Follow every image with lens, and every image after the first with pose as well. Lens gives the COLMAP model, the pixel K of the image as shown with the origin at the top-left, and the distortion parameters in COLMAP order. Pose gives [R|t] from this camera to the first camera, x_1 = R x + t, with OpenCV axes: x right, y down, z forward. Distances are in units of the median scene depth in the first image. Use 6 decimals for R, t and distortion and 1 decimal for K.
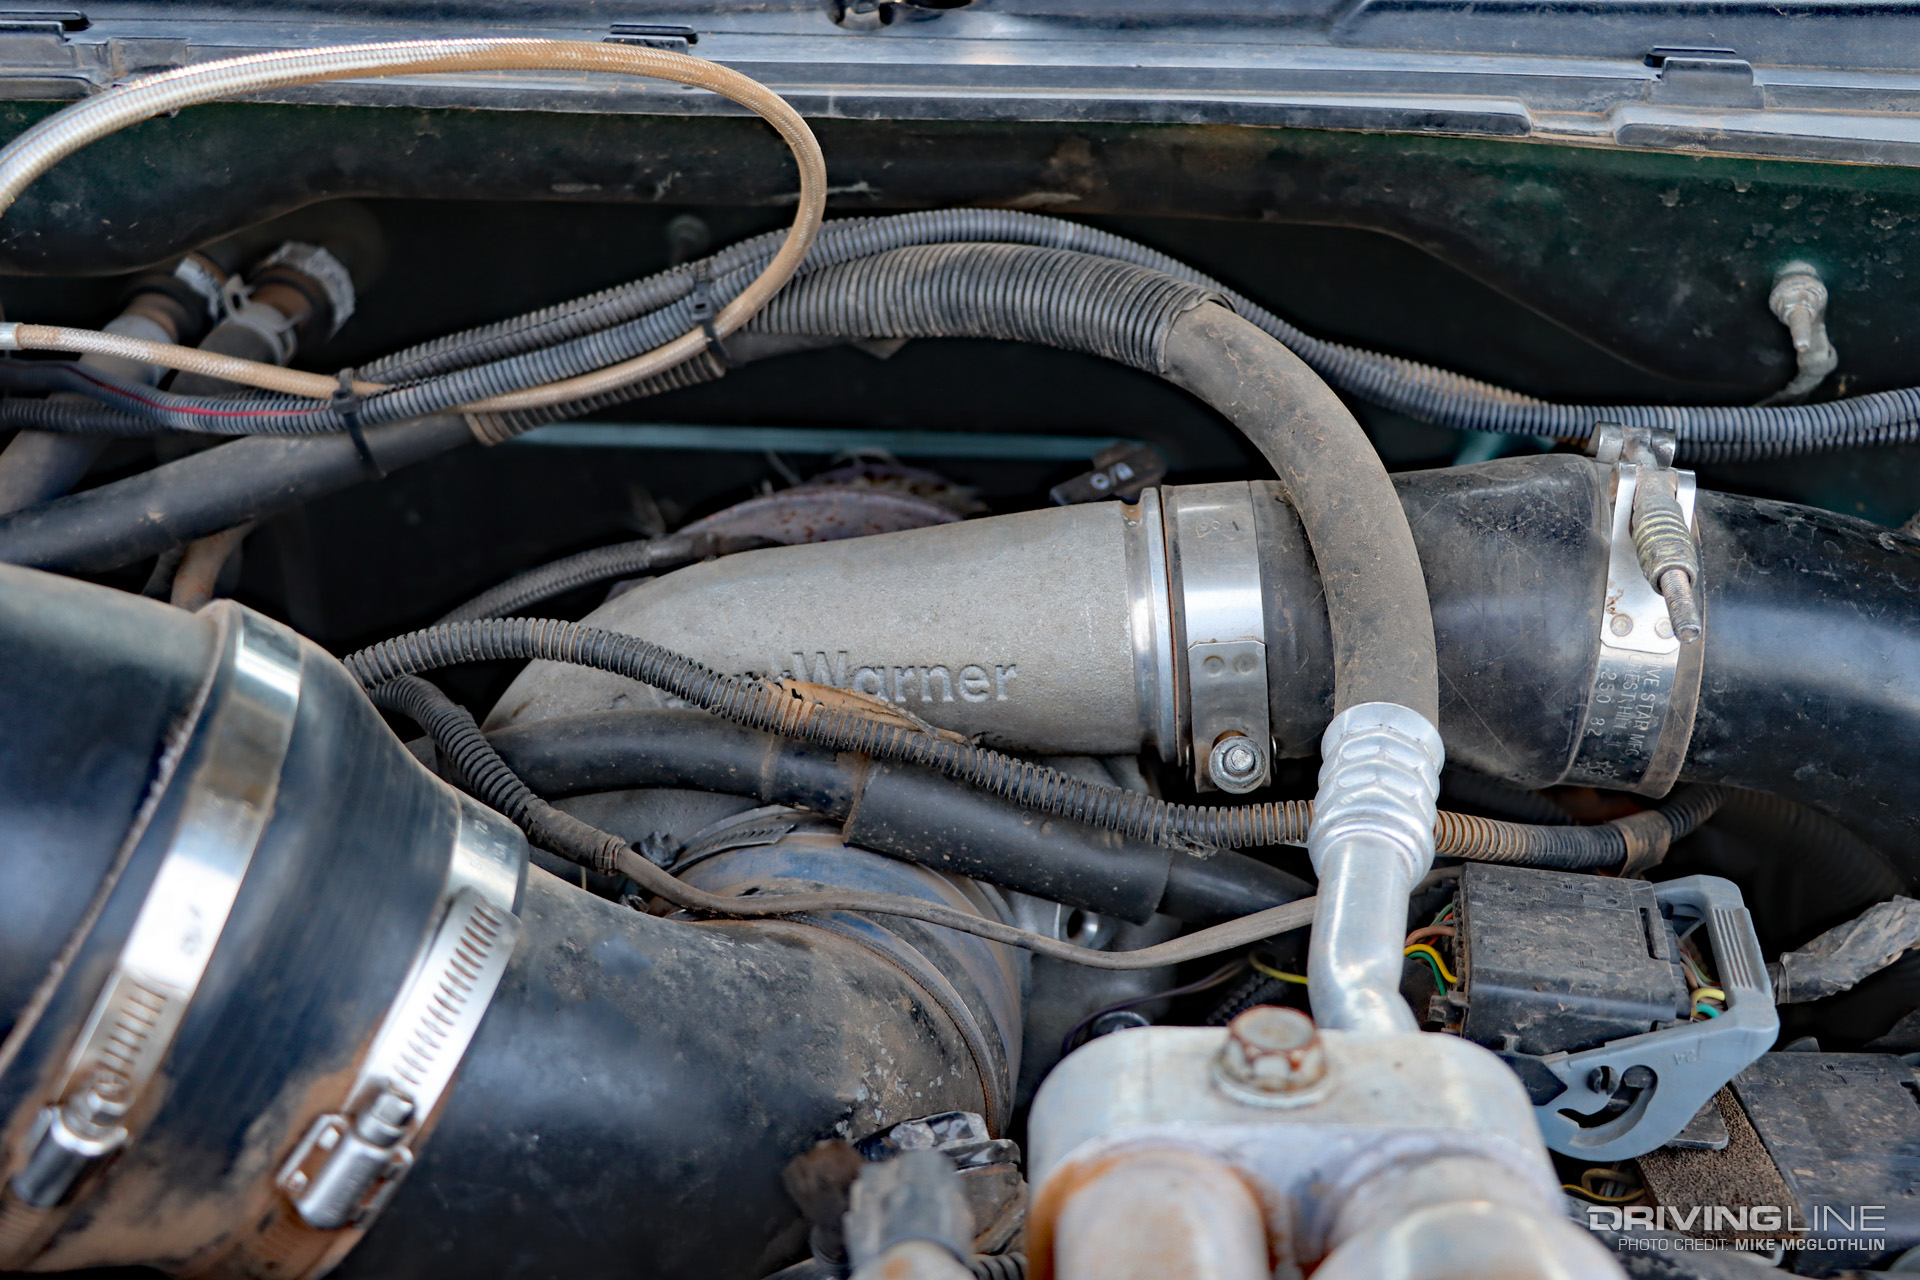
lens RADIAL K [[2468.0, 0, 954.0], [0, 2468.0, 640.6], [0, 0, 1]] dist [0.038921, 0.000000]
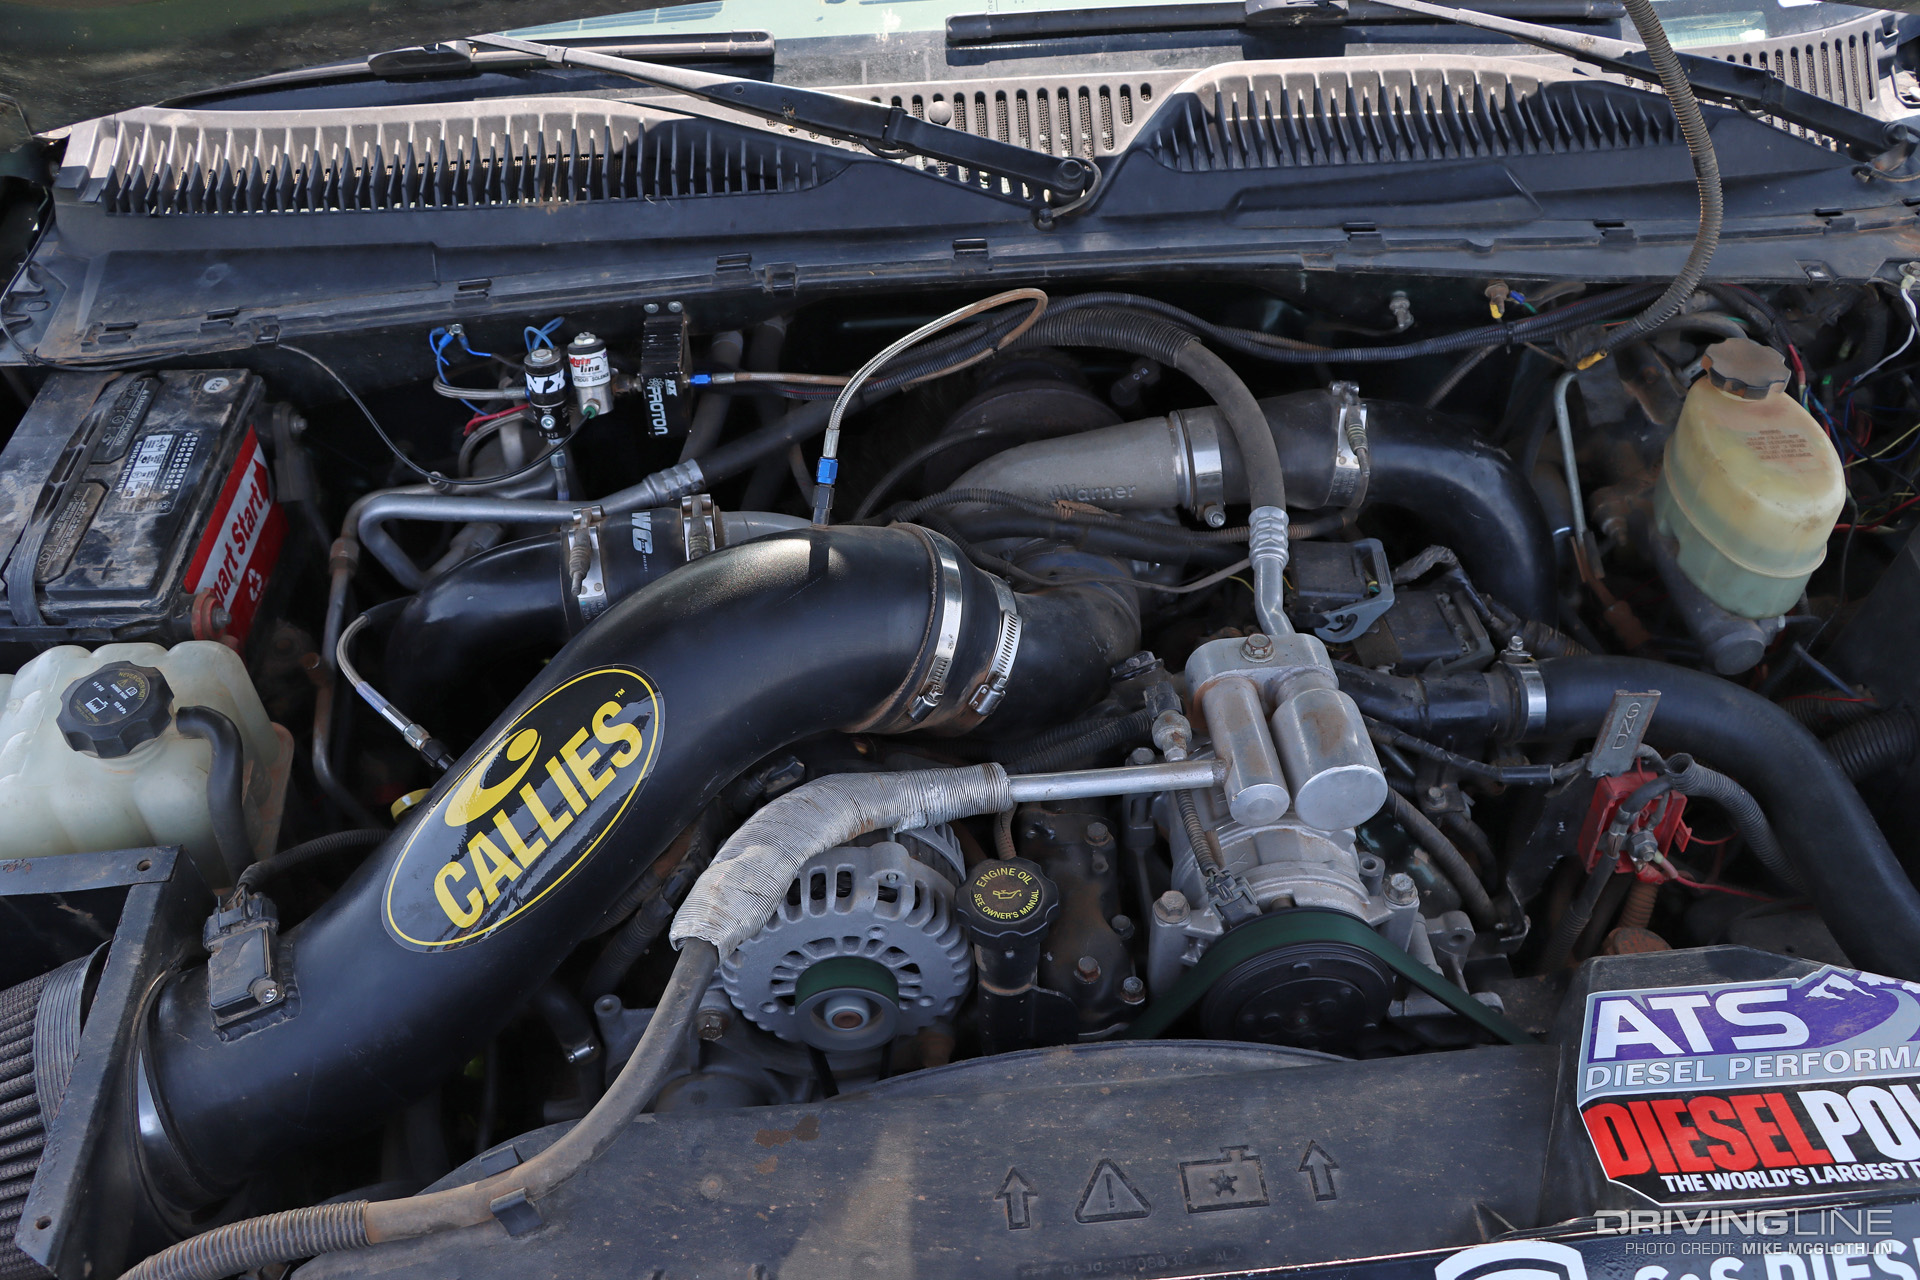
lens RADIAL K [[1606.8, 0, 962.7], [0, 1606.8, 641.2], [0, 0, 1]] dist [-0.100696, -0.001052]
pose [[0.994317, -0.097629, 0.042460, -0.276665], [0.080557, 0.950695, 0.299483, -0.400755], [-0.069605, -0.294361, 0.953156, -0.826629]]
